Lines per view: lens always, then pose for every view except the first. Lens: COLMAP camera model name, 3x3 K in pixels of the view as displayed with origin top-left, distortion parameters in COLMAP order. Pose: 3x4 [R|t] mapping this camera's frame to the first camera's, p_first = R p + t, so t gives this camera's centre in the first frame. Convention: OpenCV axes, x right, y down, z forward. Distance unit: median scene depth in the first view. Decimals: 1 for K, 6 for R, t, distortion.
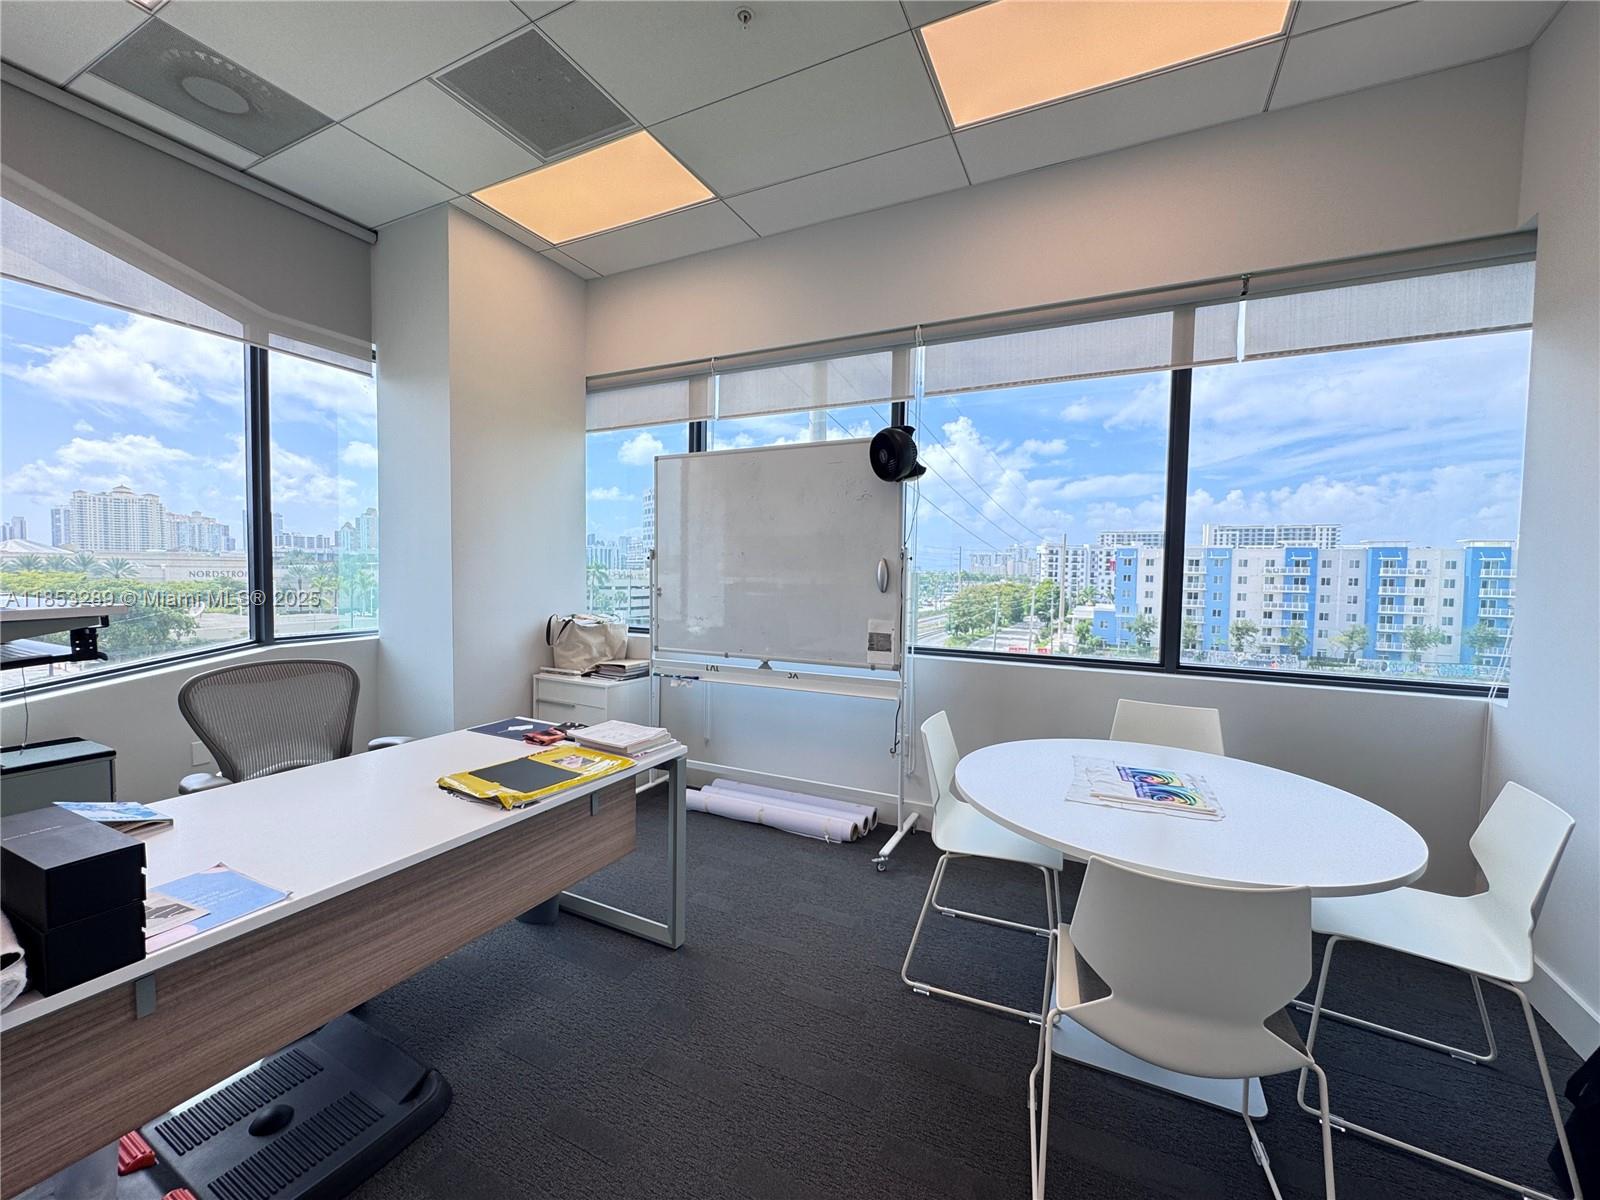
lens RADIAL K [[634.5, 0, 798.4], [0, 634.5, 598.0], [0, 0, 1]] dist [-0.002856, 0.000097]
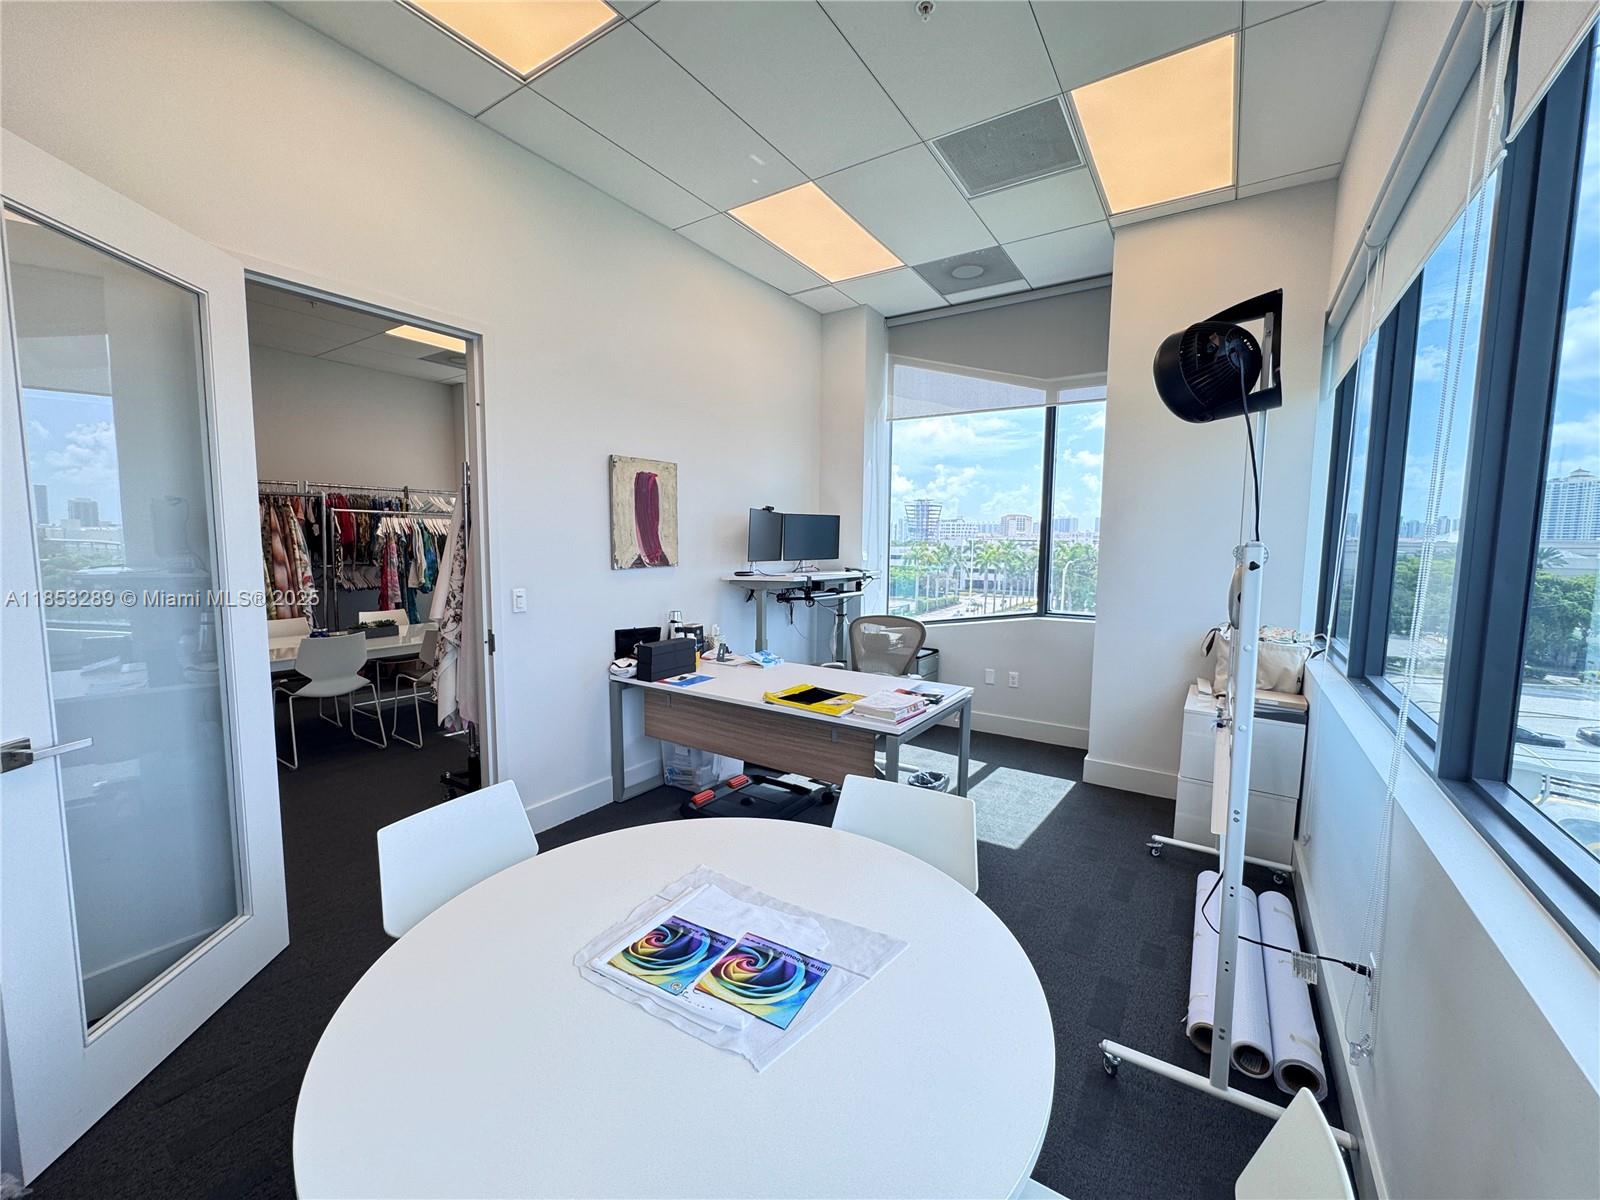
lens RADIAL K [[633.9, 0, 797.9], [0, 633.9, 599.6], [0, 0, 1]] dist [-0.002747, 0.000061]
pose [[-0.120323, 0.071406, -0.990163, 0.997637], [-0.058278, 0.995182, 0.078849, -0.073627], [0.991023, 0.067193, -0.115582, 1.011850]]
